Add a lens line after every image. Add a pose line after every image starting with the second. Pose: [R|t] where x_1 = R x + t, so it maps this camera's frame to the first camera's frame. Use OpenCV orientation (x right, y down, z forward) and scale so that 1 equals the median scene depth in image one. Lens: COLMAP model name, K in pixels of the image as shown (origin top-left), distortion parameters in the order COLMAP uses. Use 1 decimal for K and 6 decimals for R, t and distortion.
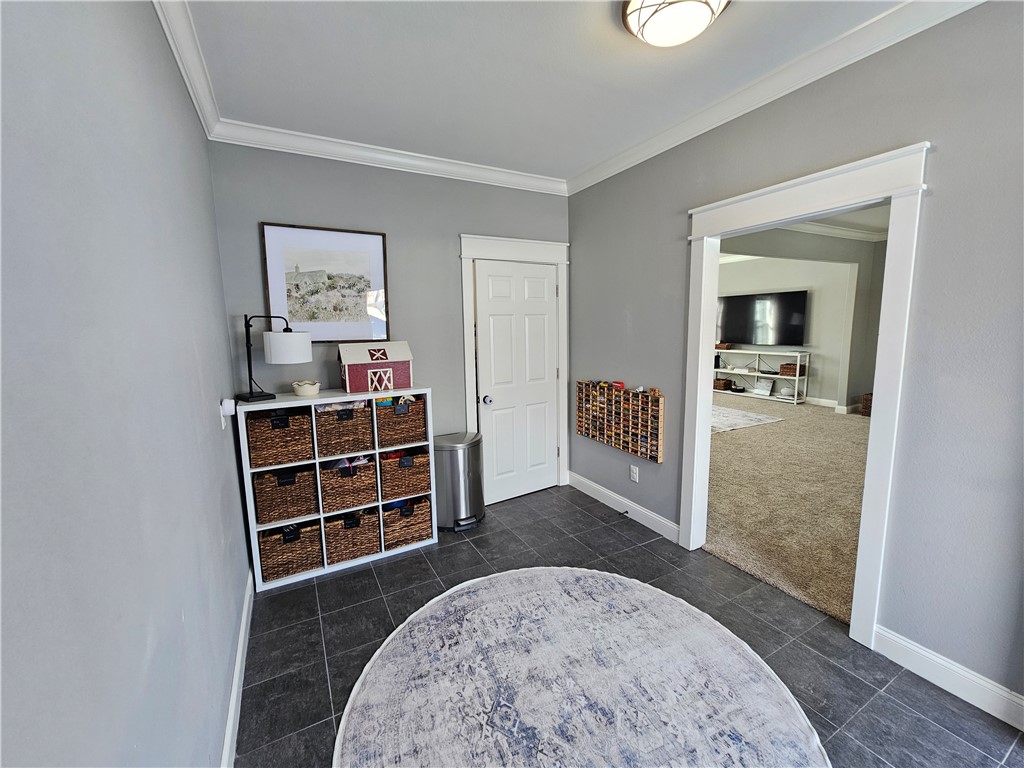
lens RADIAL K [[419.3, 0, 514.9], [0, 419.3, 386.1], [0, 0, 1]] dist [0.002558, 0.000738]
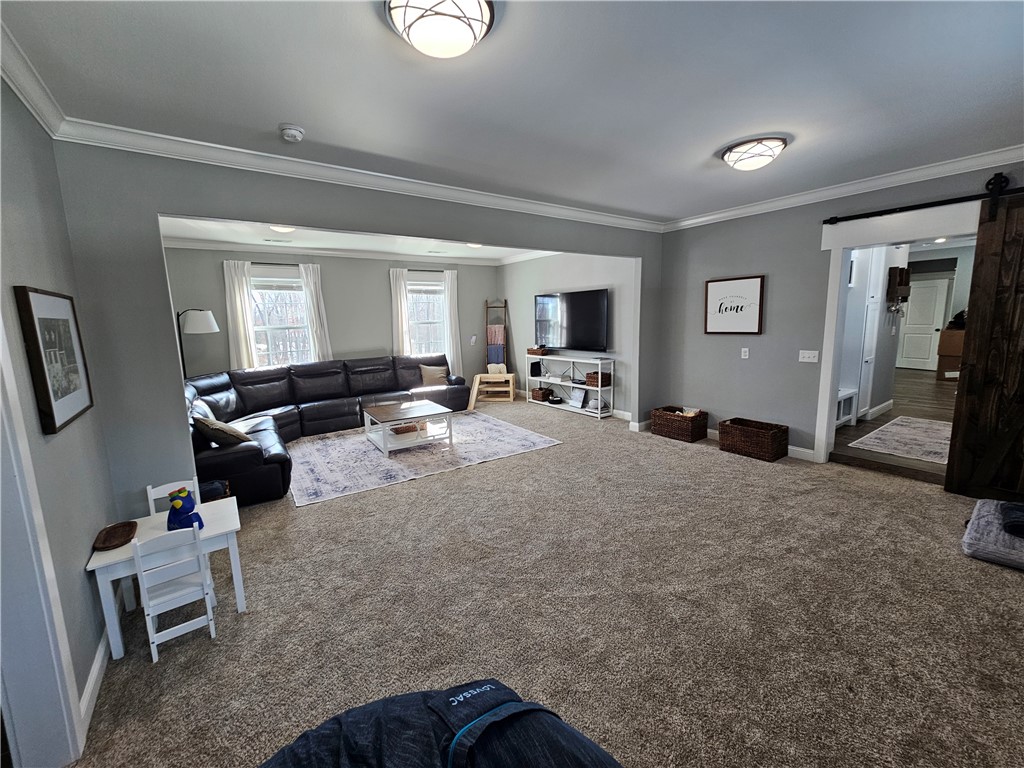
lens RADIAL K [[419.3, 0, 506.3], [0, 419.3, 377.7], [0, 0, 1]] dist [0.002558, 0.000738]
pose [[0.992492, -0.024840, 0.119759, 0.367274], [0.026543, 0.999568, -0.012640, -0.035554], [-0.119393, 0.015724, 0.992723, 0.153702]]
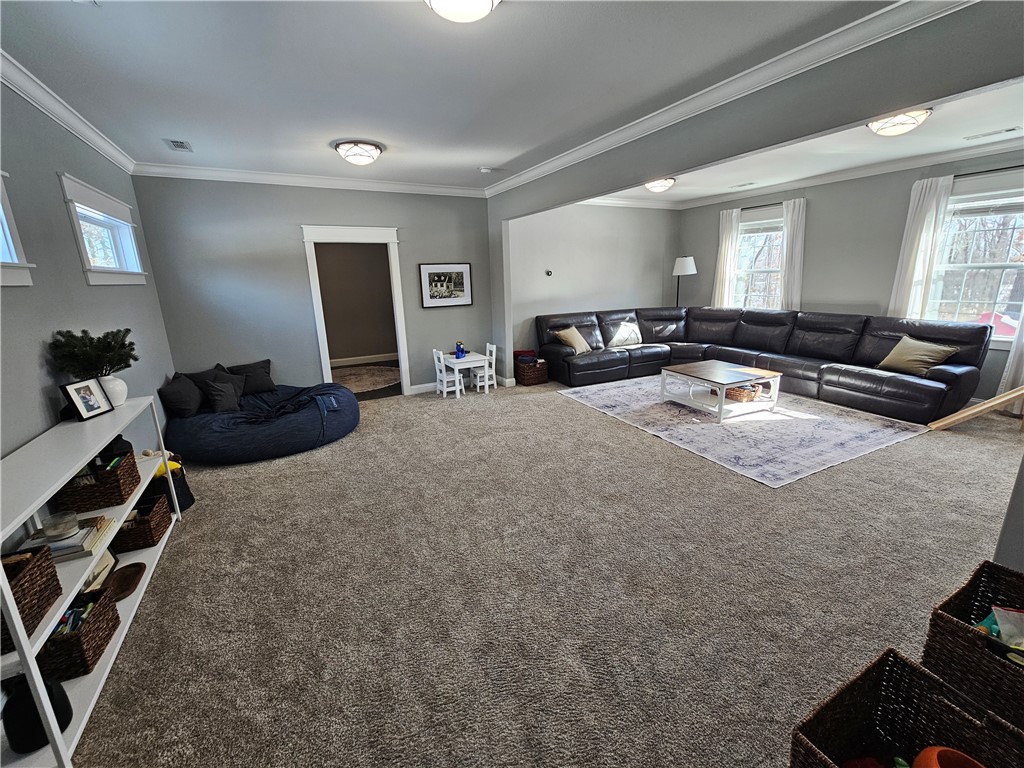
lens RADIAL K [[419.3, 0, 512.0], [0, 419.3, 375.7], [0, 0, 1]] dist [0.002558, 0.000738]
pose [[-0.003613, 0.255157, -0.966893, 0.892713], [-0.127780, 0.958855, 0.253514, -0.107294], [0.991796, 0.124465, 0.029139, 0.544394]]
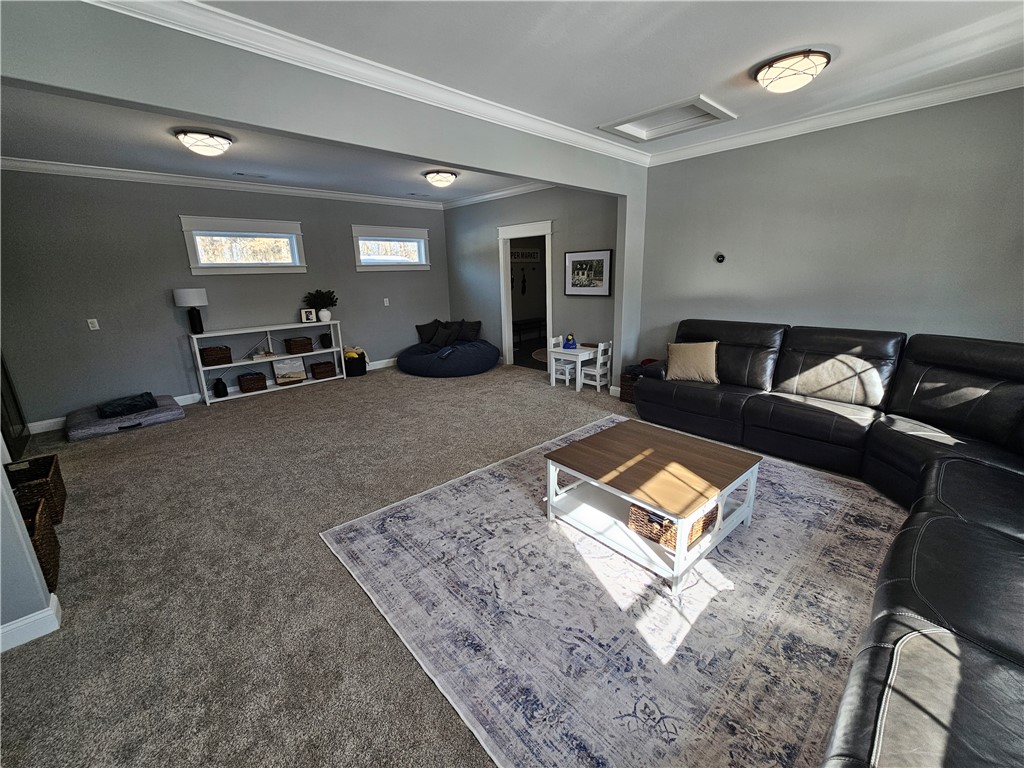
lens RADIAL K [[419.3, 0, 511.0], [0, 419.3, 381.7], [0, 0, 1]] dist [0.002558, 0.000738]
pose [[-0.962084, 0.115626, -0.247032, 0.459596], [0.007530, 0.916613, 0.399704, -0.176234], [0.272649, 0.382688, -0.882730, 1.099152]]
